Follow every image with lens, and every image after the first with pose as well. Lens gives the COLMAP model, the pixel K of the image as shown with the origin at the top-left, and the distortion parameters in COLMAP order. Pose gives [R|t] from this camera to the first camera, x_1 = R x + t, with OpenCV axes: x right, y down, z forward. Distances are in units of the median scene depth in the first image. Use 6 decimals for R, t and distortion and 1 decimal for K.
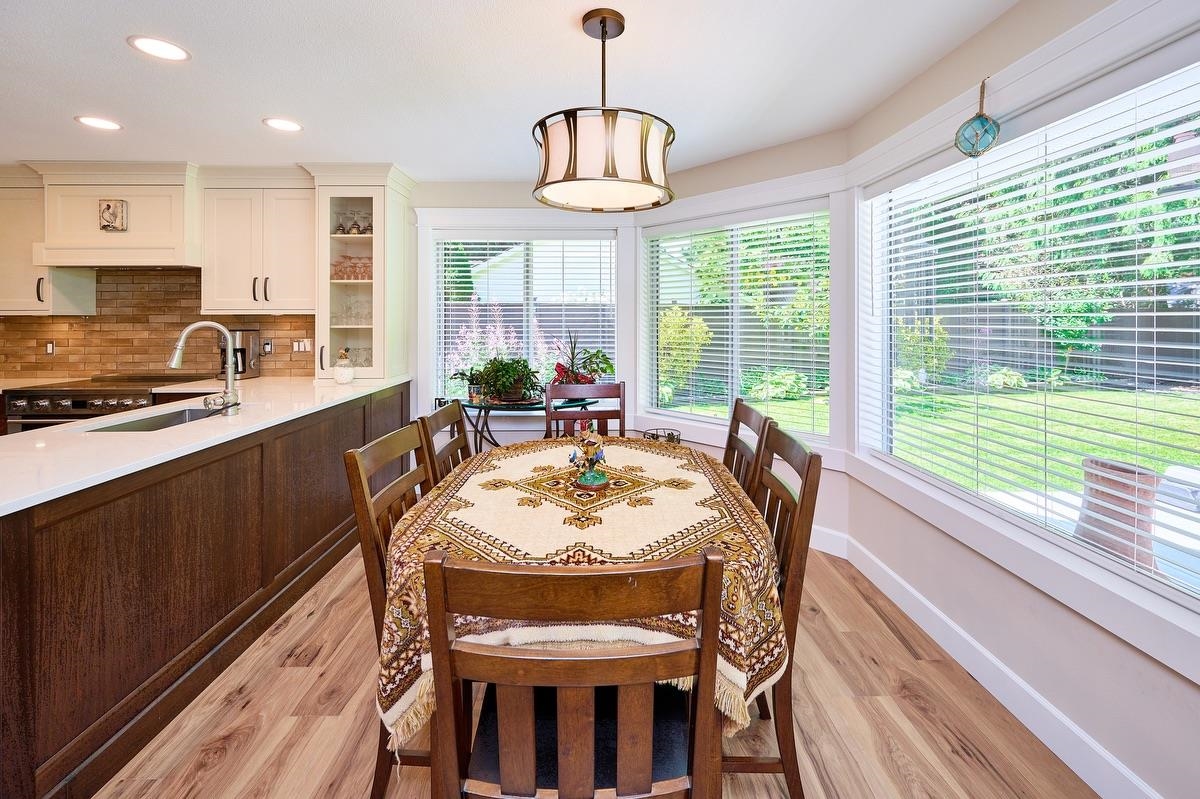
lens RADIAL K [[495.2, 0, 601.4], [0, 495.2, 313.3], [0, 0, 1]] dist [0.002948, 0.000331]
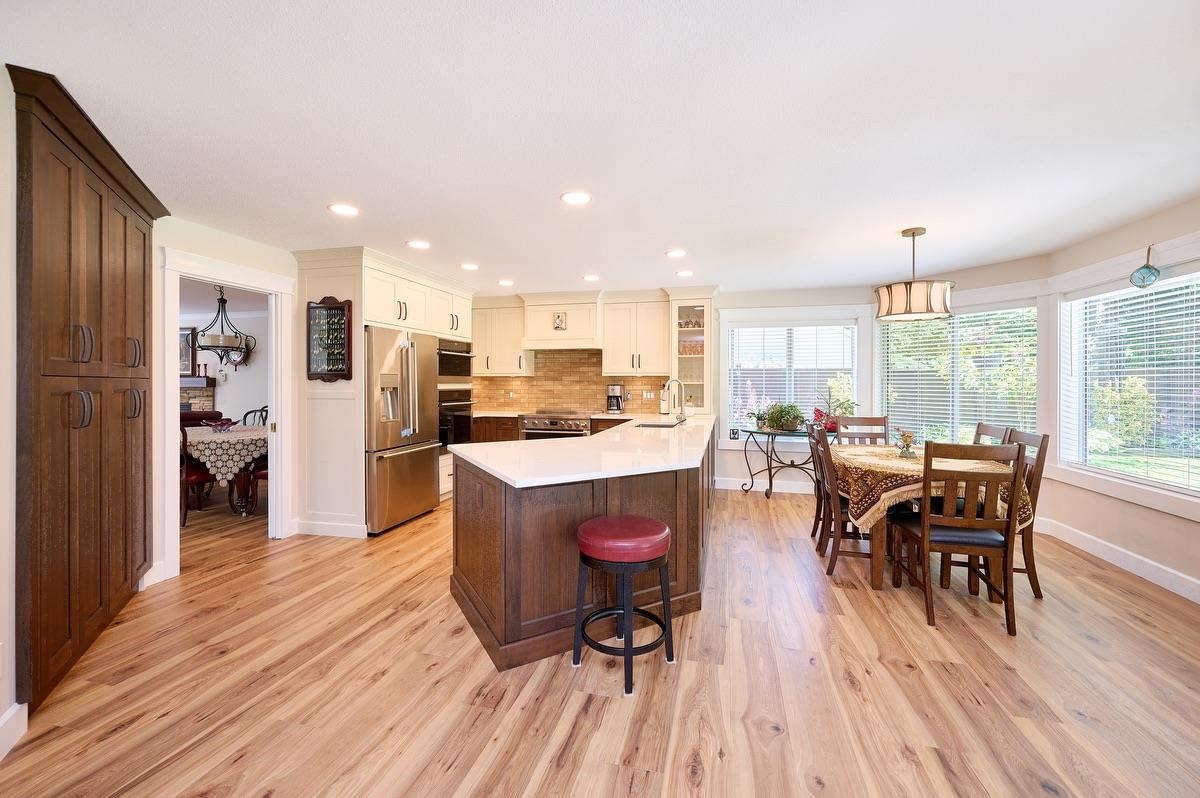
lens RADIAL K [[474.6, 0, 603.3], [0, 474.6, 378.7], [0, 0, 1]] dist [-0.000410, 0.000067]
pose [[0.965201, 0.001927, -0.261503, -0.361155], [-0.001215, 0.999995, 0.002886, 0.007286], [0.261507, -0.002468, 0.965198, -0.615509]]
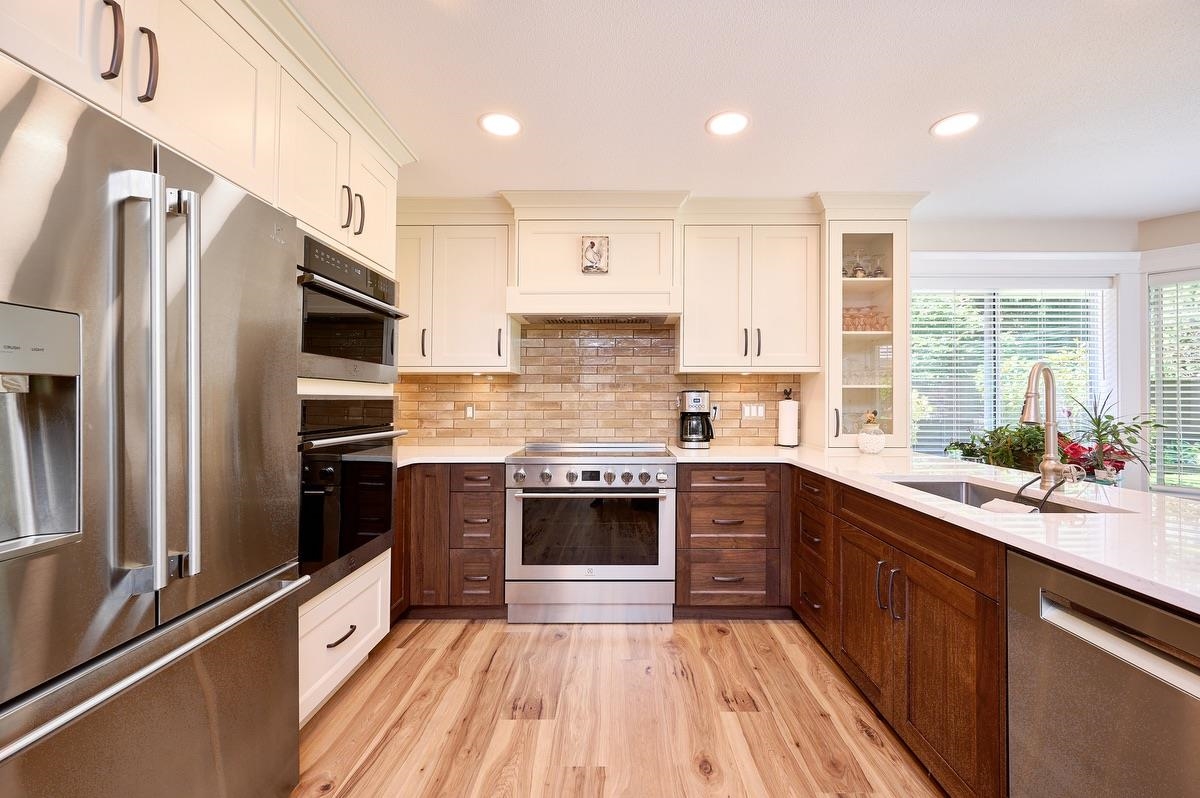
lens RADIAL K [[474.6, 0, 611.2], [0, 474.6, 388.6], [0, 0, 1]] dist [-0.000410, 0.000067]
pose [[0.999795, 0.003501, -0.019926, -0.903502], [-0.003783, 0.999893, -0.014114, 0.042995], [0.019874, 0.014186, 0.999702, 0.179294]]
